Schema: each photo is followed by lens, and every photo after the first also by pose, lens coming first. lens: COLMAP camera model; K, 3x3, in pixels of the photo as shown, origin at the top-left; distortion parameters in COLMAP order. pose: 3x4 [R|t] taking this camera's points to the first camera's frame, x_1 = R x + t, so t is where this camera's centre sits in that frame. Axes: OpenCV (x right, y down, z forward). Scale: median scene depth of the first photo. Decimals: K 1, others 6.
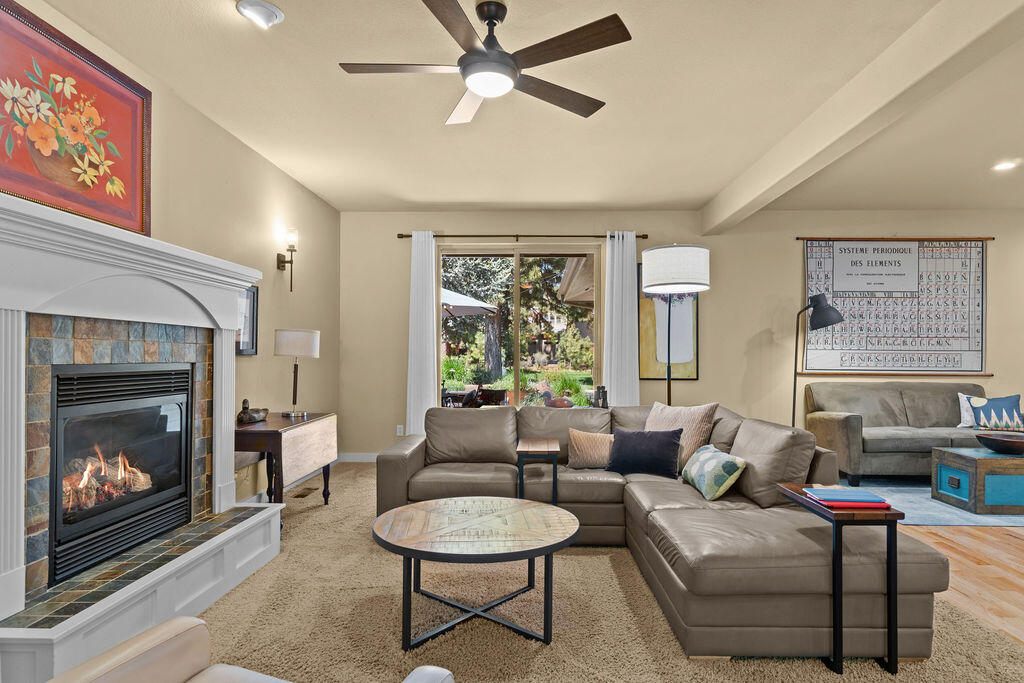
lens RADIAL K [[582.3, 0, 520.0], [0, 582.3, 352.7], [0, 0, 1]] dist [0.000953, -0.000793]
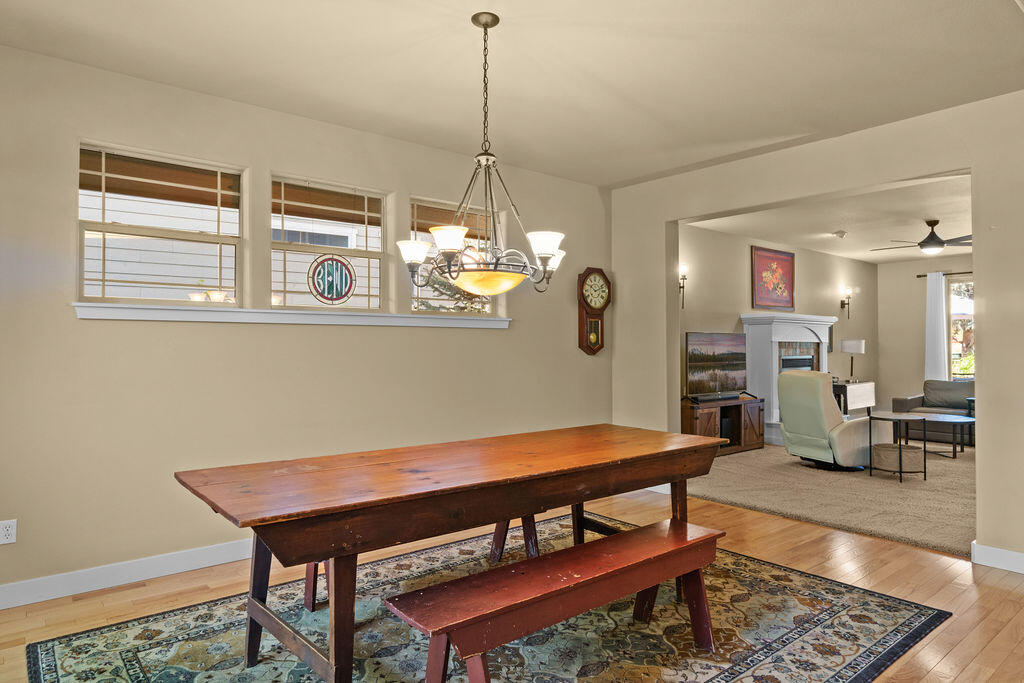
lens RADIAL K [[621.1, 0, 516.7], [0, 621.1, 336.3], [0, 0, 1]] dist [-0.002139, -0.000815]
pose [[0.663180, -0.011991, -0.748364, 0.643069], [0.003326, 0.999909, -0.013074, -0.035911], [0.748452, 0.006181, 0.663160, -1.828494]]
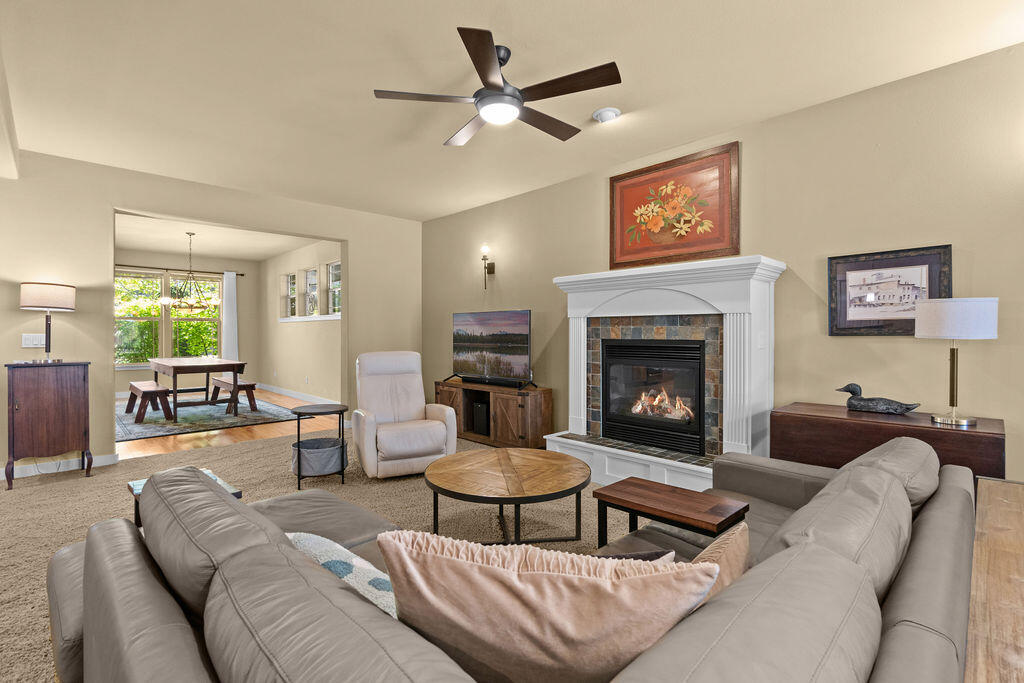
lens RADIAL K [[468.5, 0, 518.8], [0, 468.5, 337.8], [0, 0, 1]] dist [-0.013208, 0.000159]
pose [[-0.686225, 0.003973, -0.727379, 0.508572], [0.002073, 0.999992, 0.003506, 0.006441], [0.727387, 0.000898, -0.686227, 1.375092]]
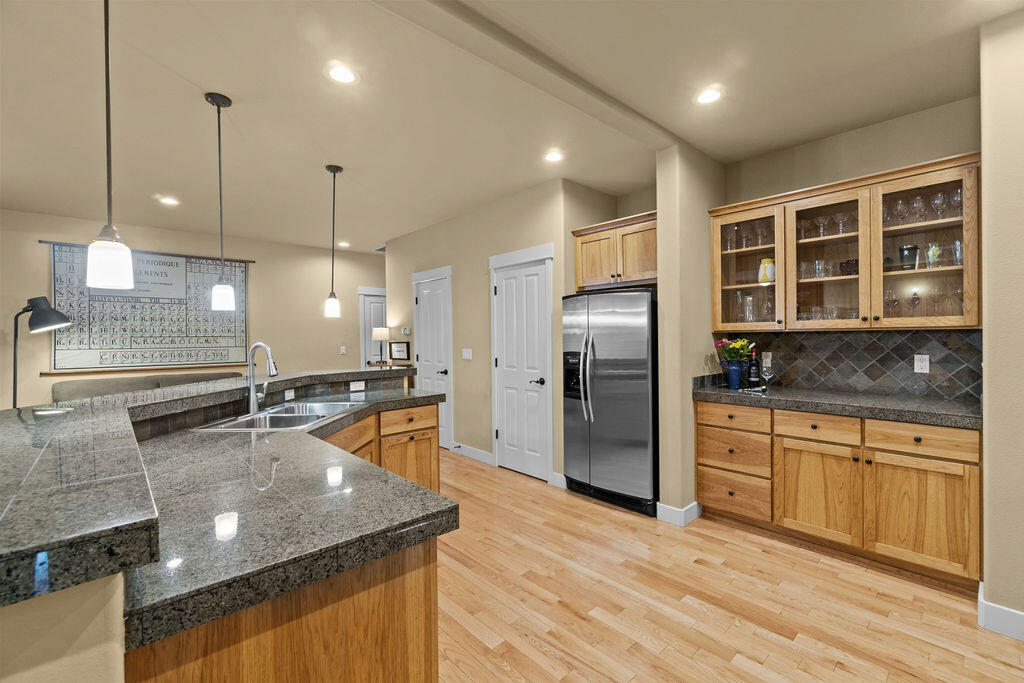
lens RADIAL K [[435.8, 0, 515.5], [0, 435.8, 339.4], [0, 0, 1]] dist [-0.004304, -0.000589]
pose [[0.711707, -0.016387, 0.702285, 1.038504], [0.011316, 0.999866, 0.011862, -0.046358], [-0.702385, -0.000495, 0.711797, -0.244318]]
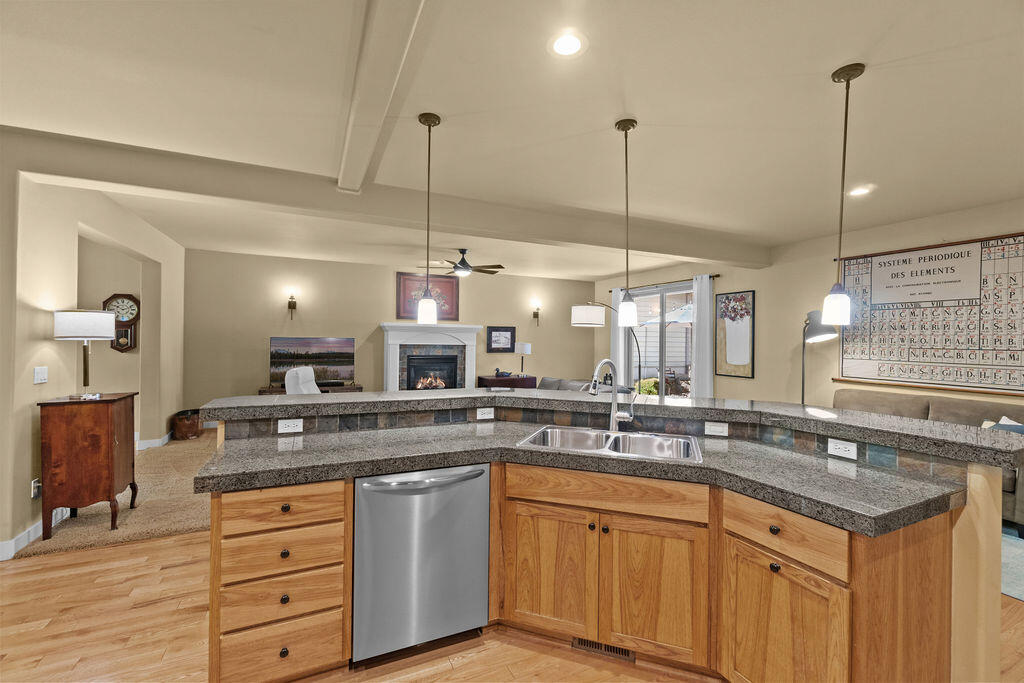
lens RADIAL K [[441.9, 0, 522.1], [0, 441.9, 340.1], [0, 0, 1]] dist [-0.002622, -0.000005]
pose [[0.456873, 0.001944, -0.889530, 1.869392], [-0.007198, 0.999973, -0.001512, -0.068065], [0.889503, 0.007093, 0.456875, 0.138296]]
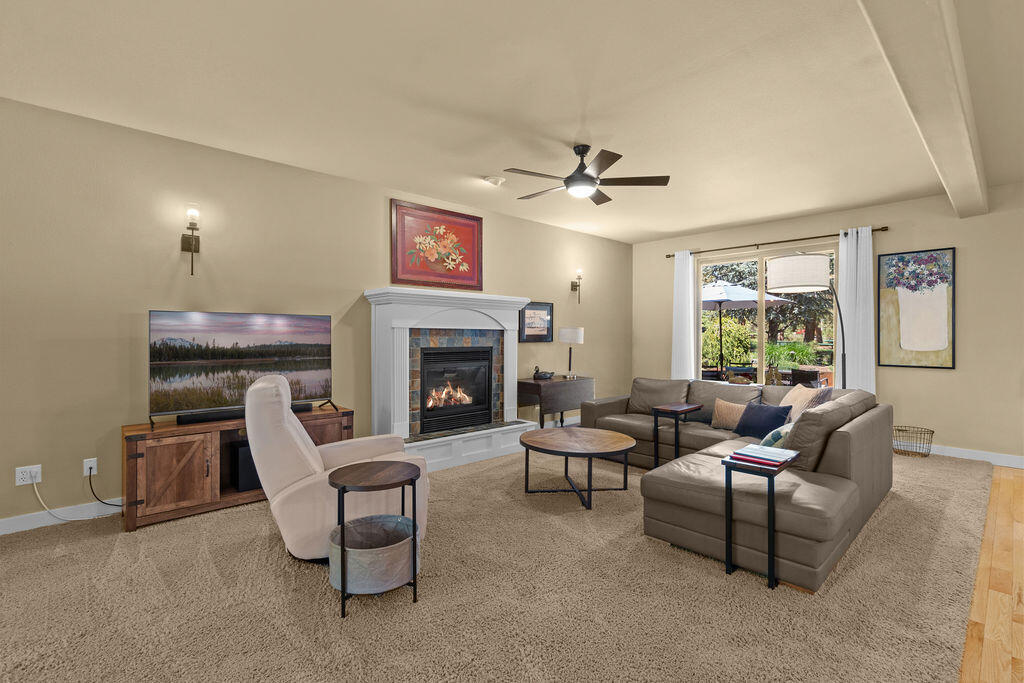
lens RADIAL K [[468.5, 0, 518.8], [0, 468.5, 337.8], [0, 0, 1]] dist [-0.013208, 0.000159]
pose [[0.706792, 0.001110, -0.707420, 0.658533], [0.003944, 0.999977, 0.005510, -0.021746], [0.707410, -0.006684, 0.706772, -0.106665]]
